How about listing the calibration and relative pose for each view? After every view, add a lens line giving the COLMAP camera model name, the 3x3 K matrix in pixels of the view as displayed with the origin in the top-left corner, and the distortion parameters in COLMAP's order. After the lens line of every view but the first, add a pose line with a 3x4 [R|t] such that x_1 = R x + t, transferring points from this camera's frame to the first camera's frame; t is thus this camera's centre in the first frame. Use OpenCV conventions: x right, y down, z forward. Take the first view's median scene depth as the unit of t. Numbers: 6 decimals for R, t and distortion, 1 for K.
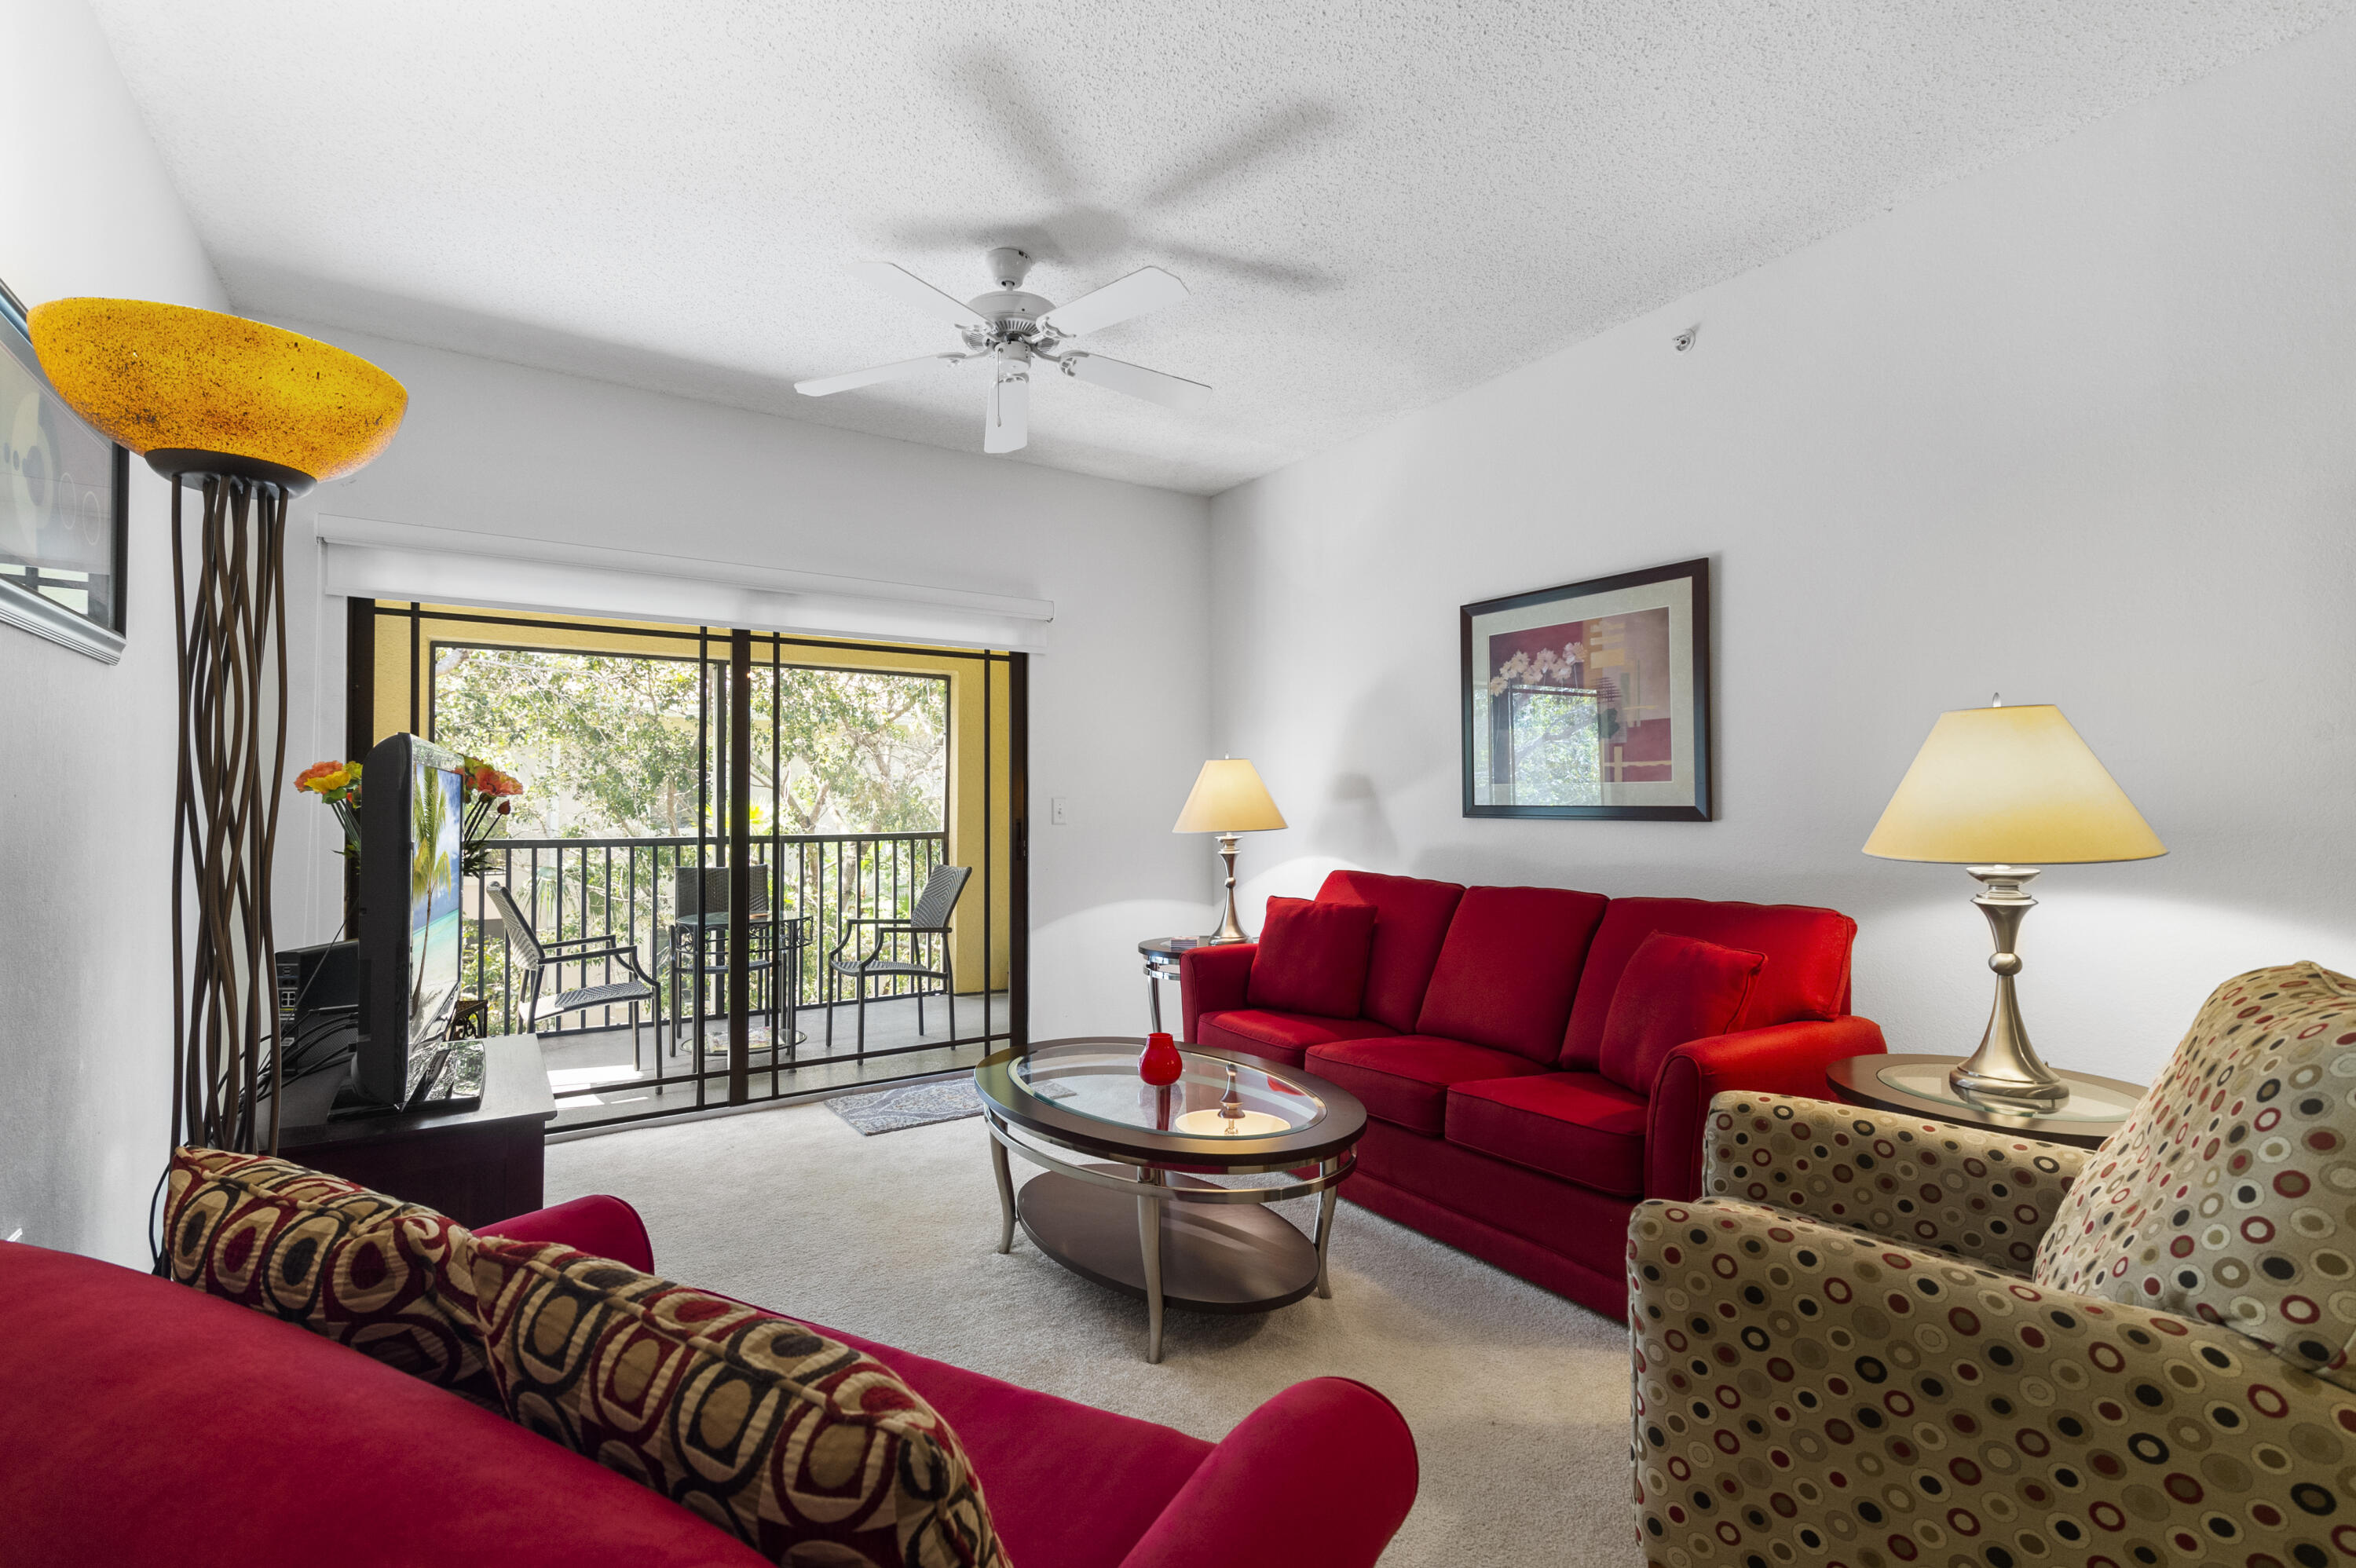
lens RADIAL K [[1064.4, 0, 1166.0], [0, 1064.4, 790.0], [0, 0, 1]] dist [0.017773, -0.000148]
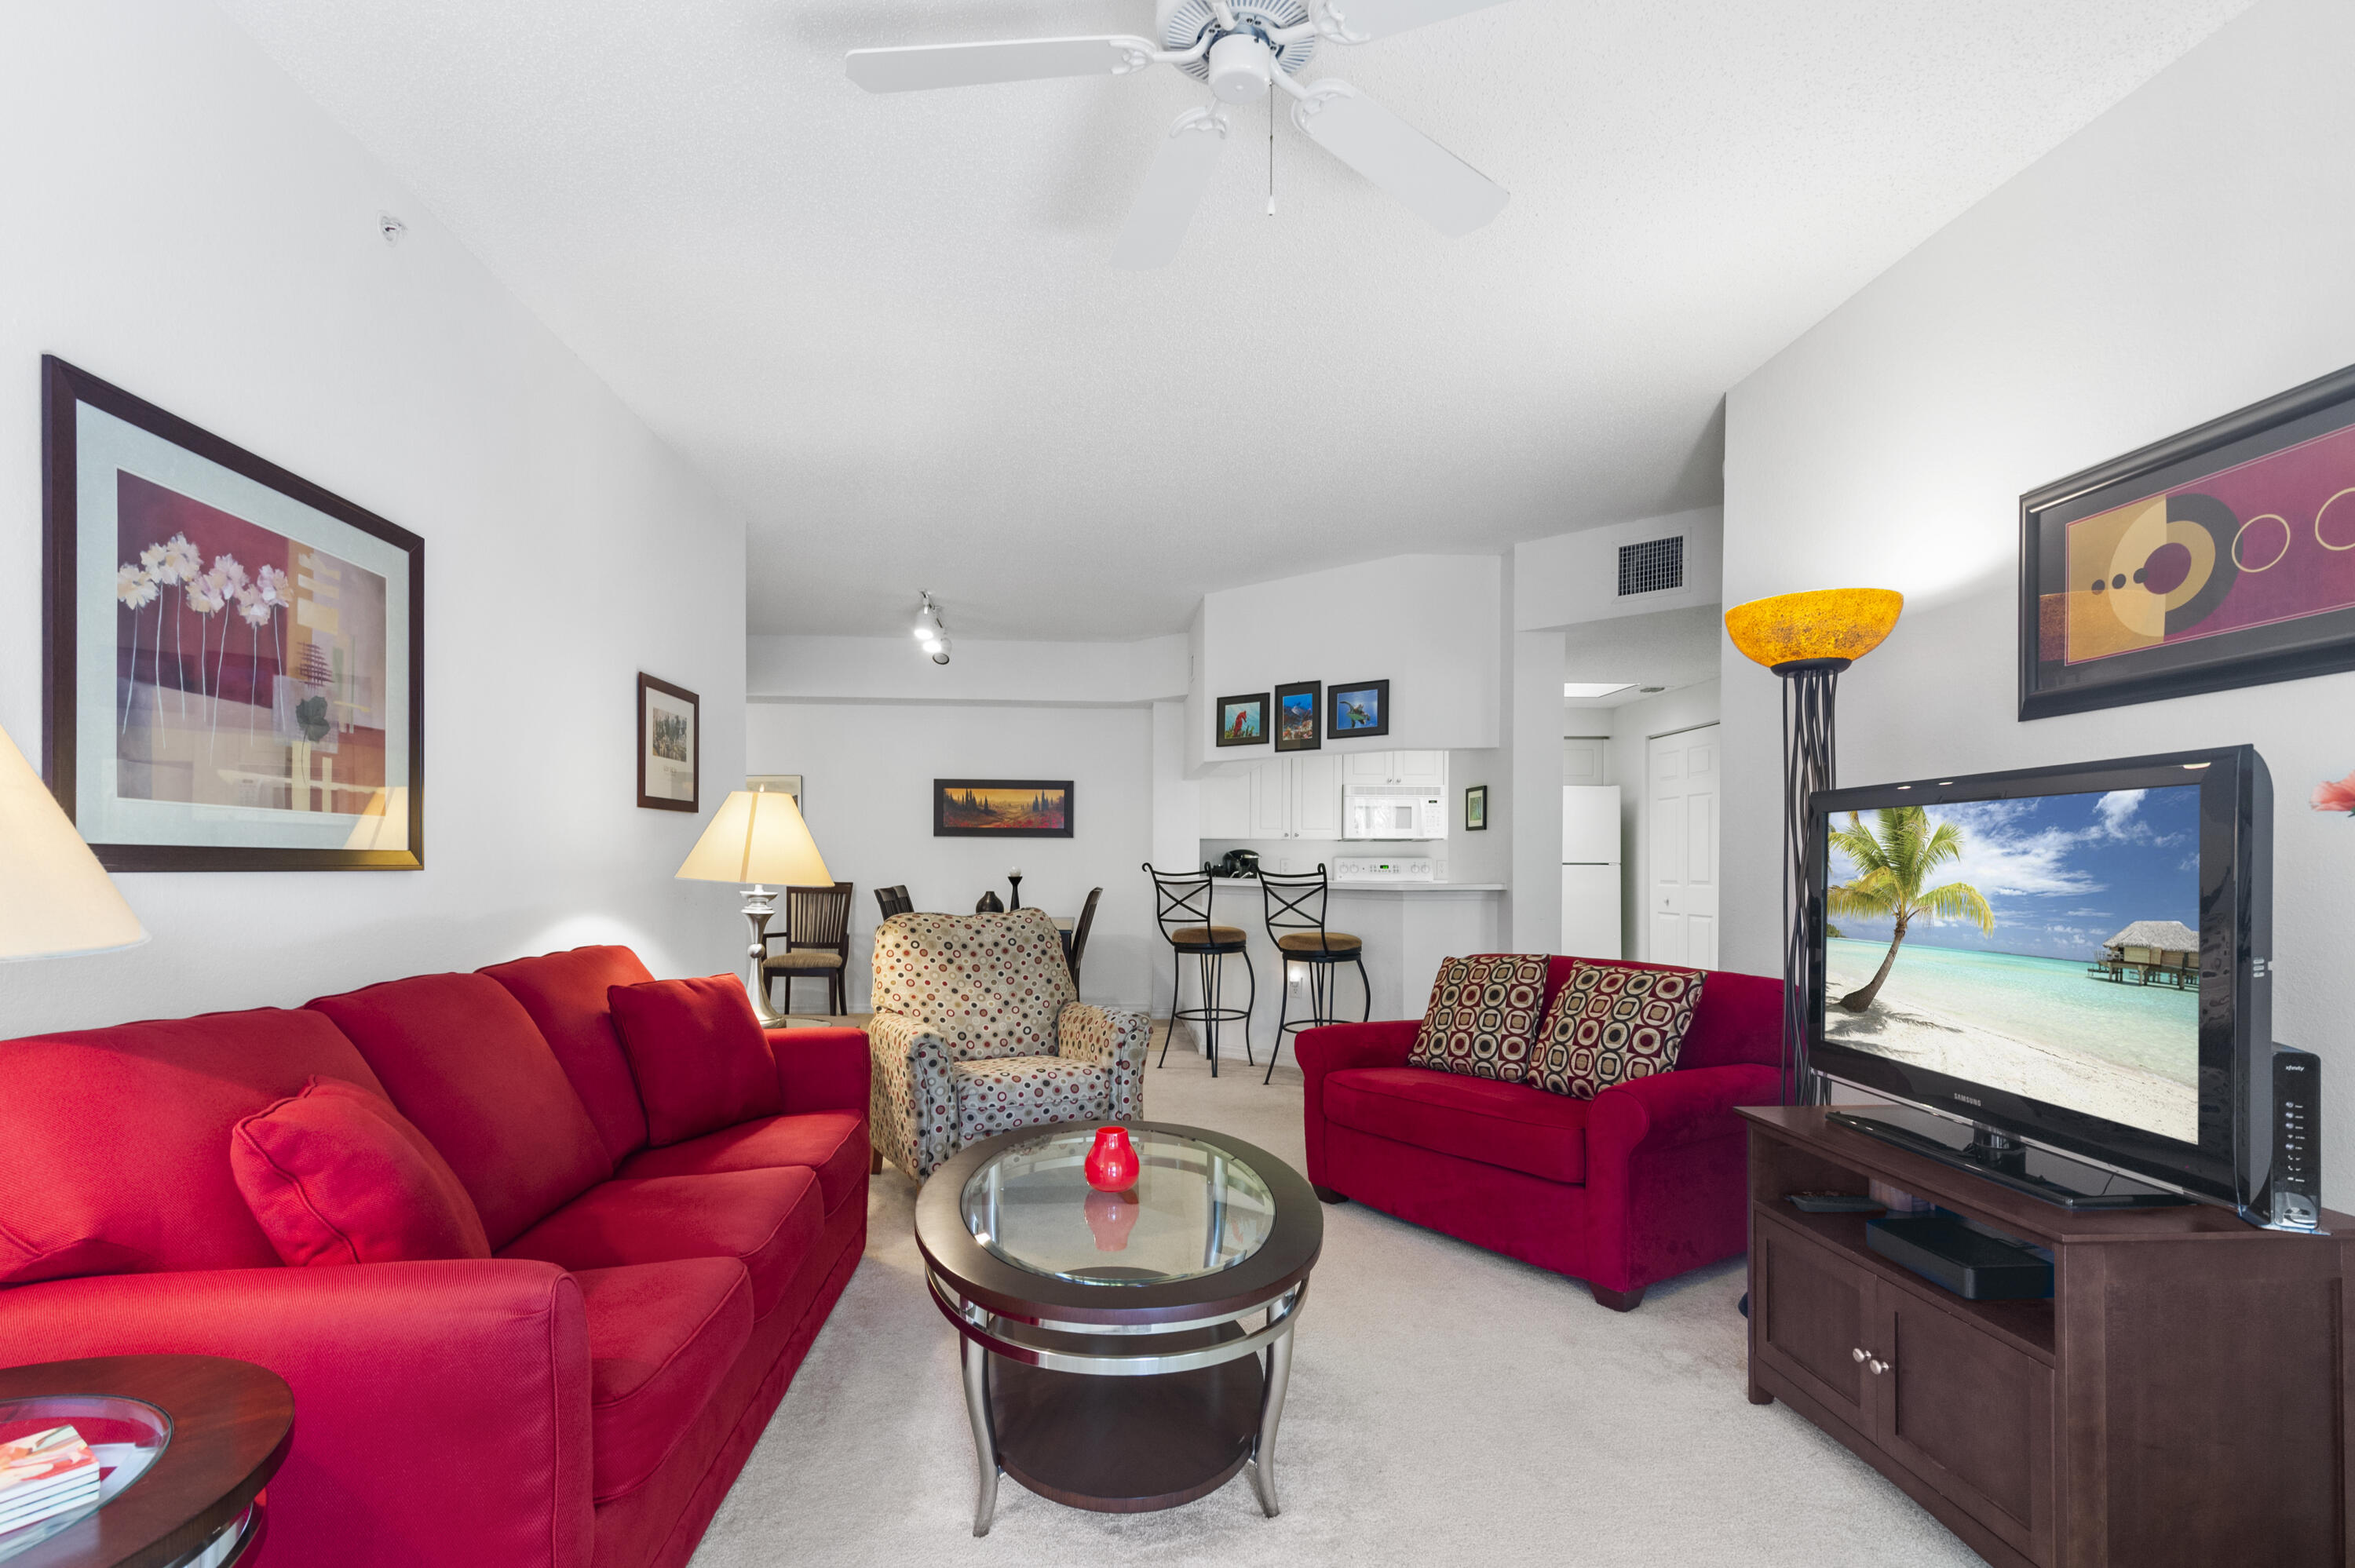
lens RADIAL K [[1103.0, 0, 1172.8], [0, 1103.0, 866.1], [0, 0, 1]] dist [0.025121, -0.006944]
pose [[-0.874007, -0.000747, 0.485913, -0.314242], [-0.005688, 0.999946, -0.008694, 0.024808], [-0.485881, -0.010362, -0.873964, 1.188456]]
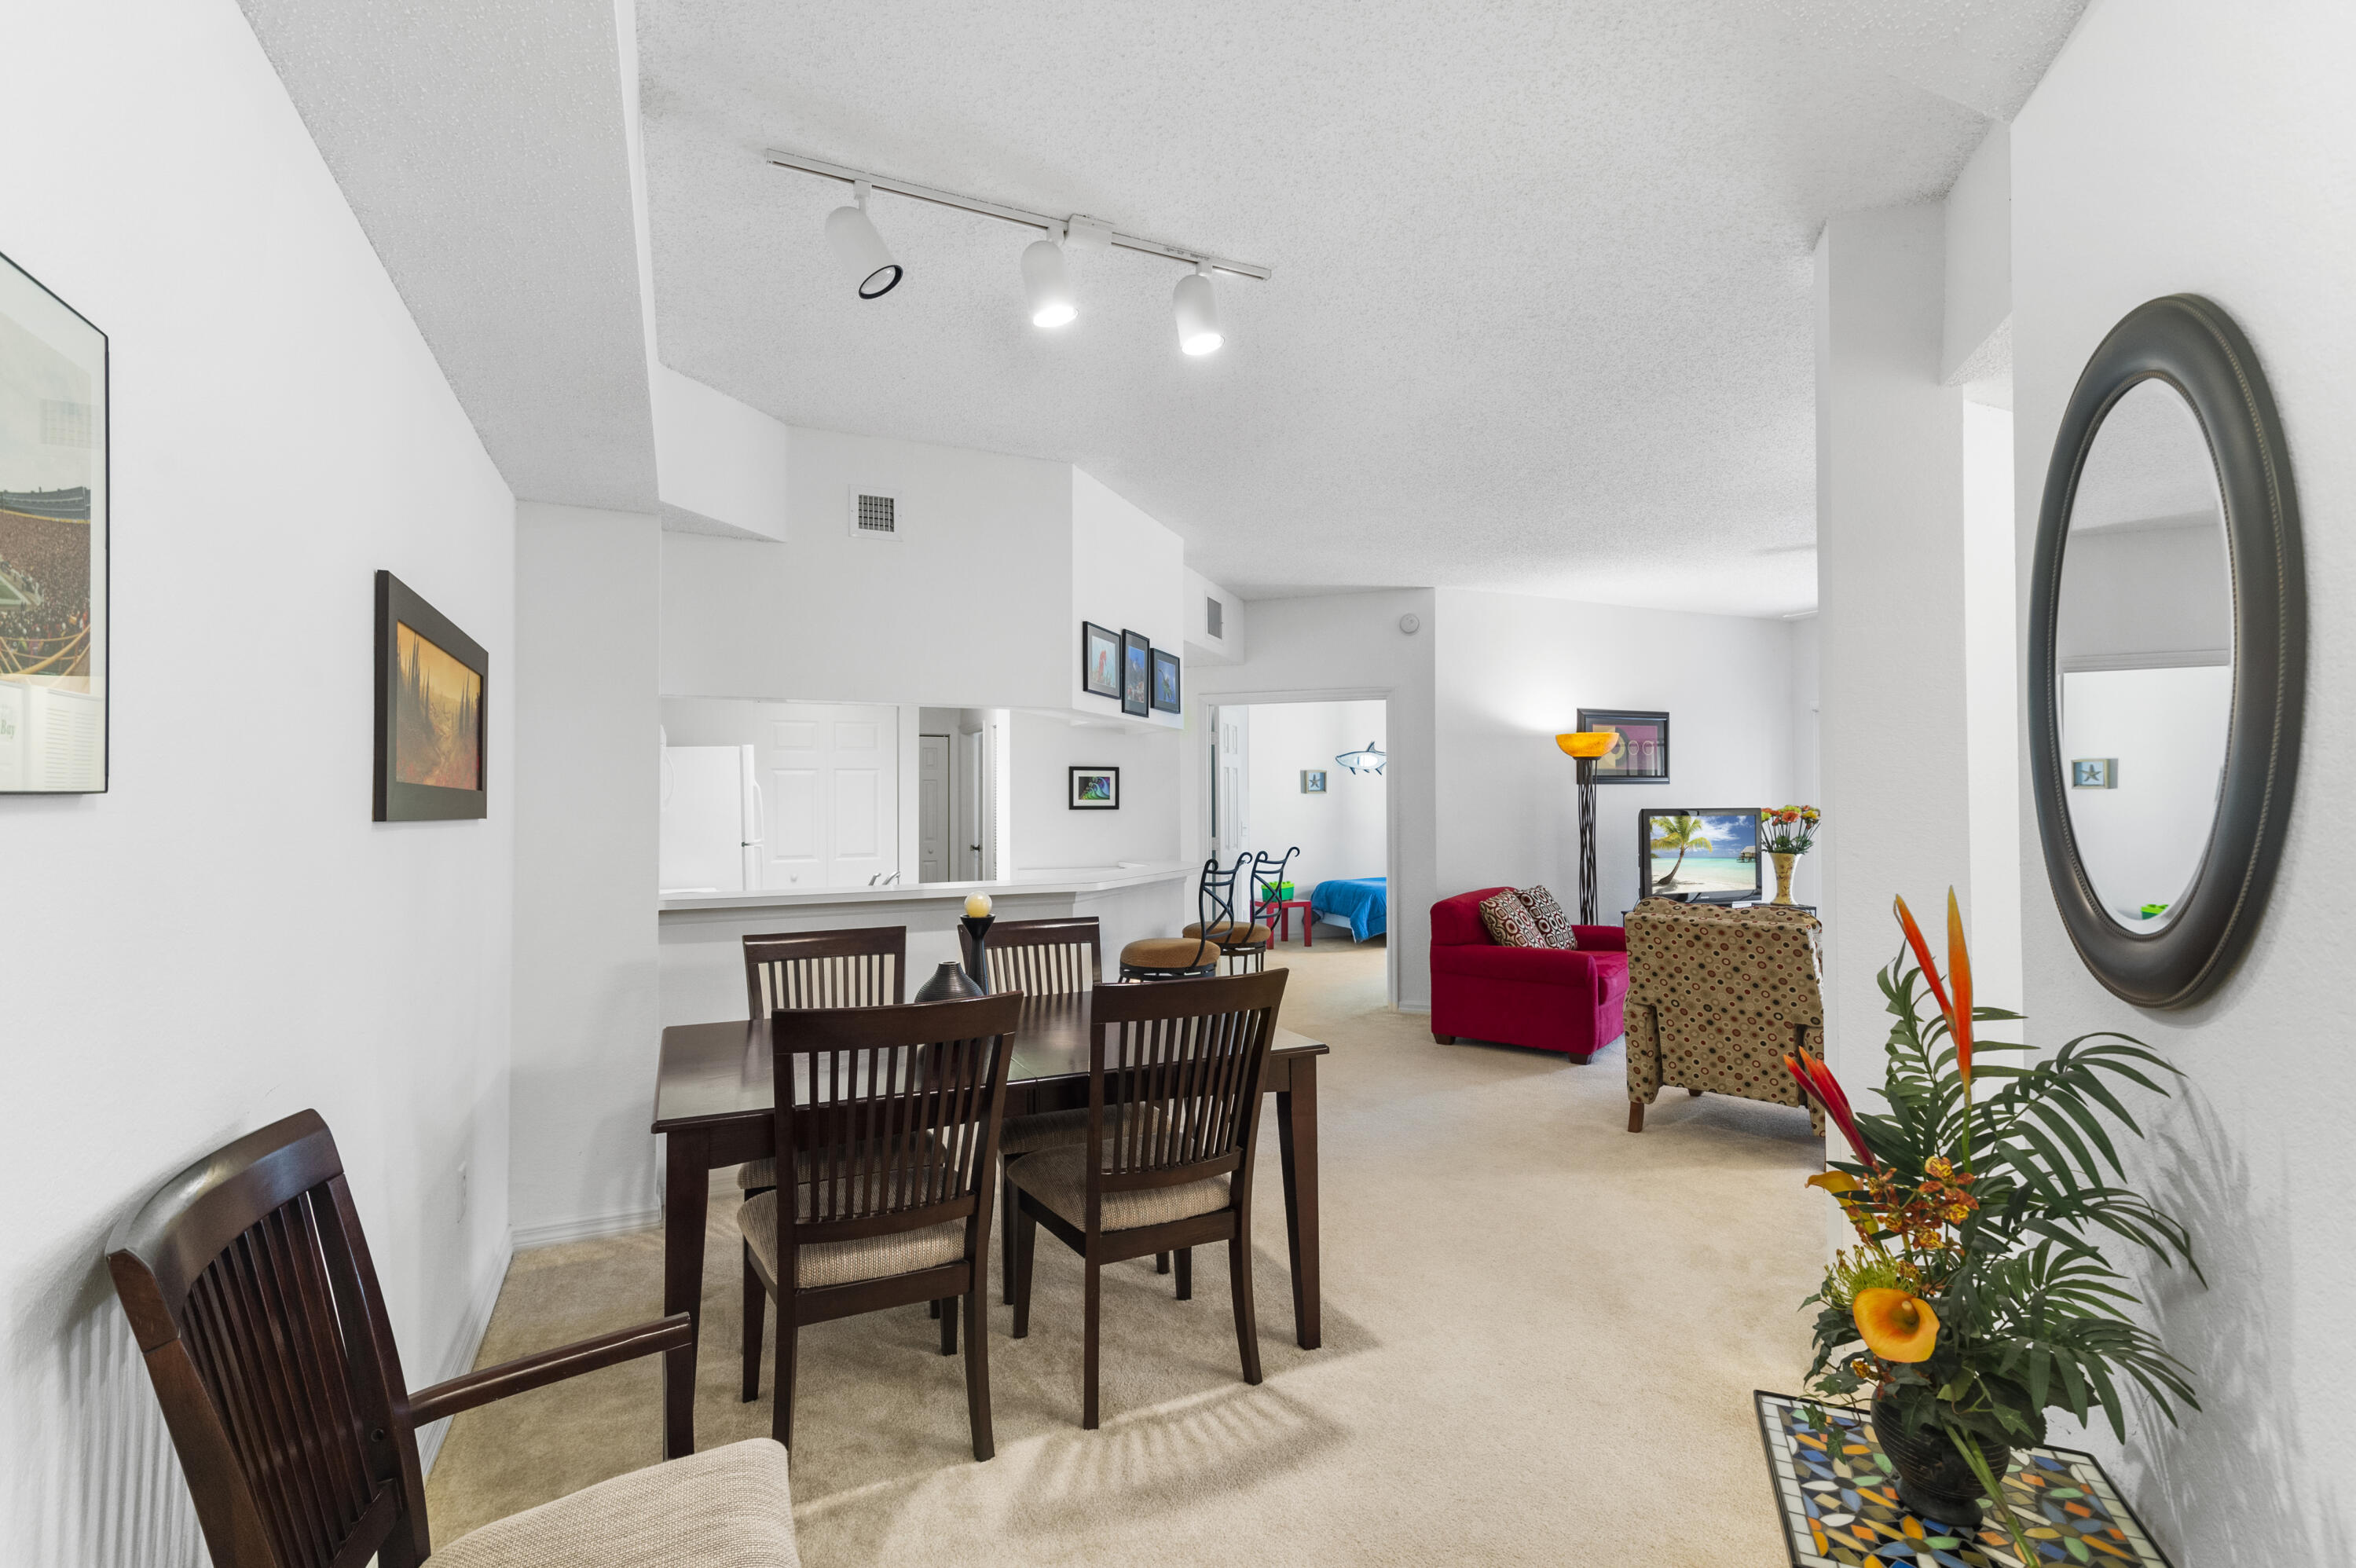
lens RADIAL K [[1064.5, 0, 1166.0], [0, 1064.5, 790.0], [0, 0, 1]] dist [0.017773, -0.000148]
pose [[-0.163511, -0.007758, -0.986511, 1.530747], [0.018547, 0.999768, -0.010936, -0.050775], [0.986367, -0.020085, -0.163329, -0.024888]]
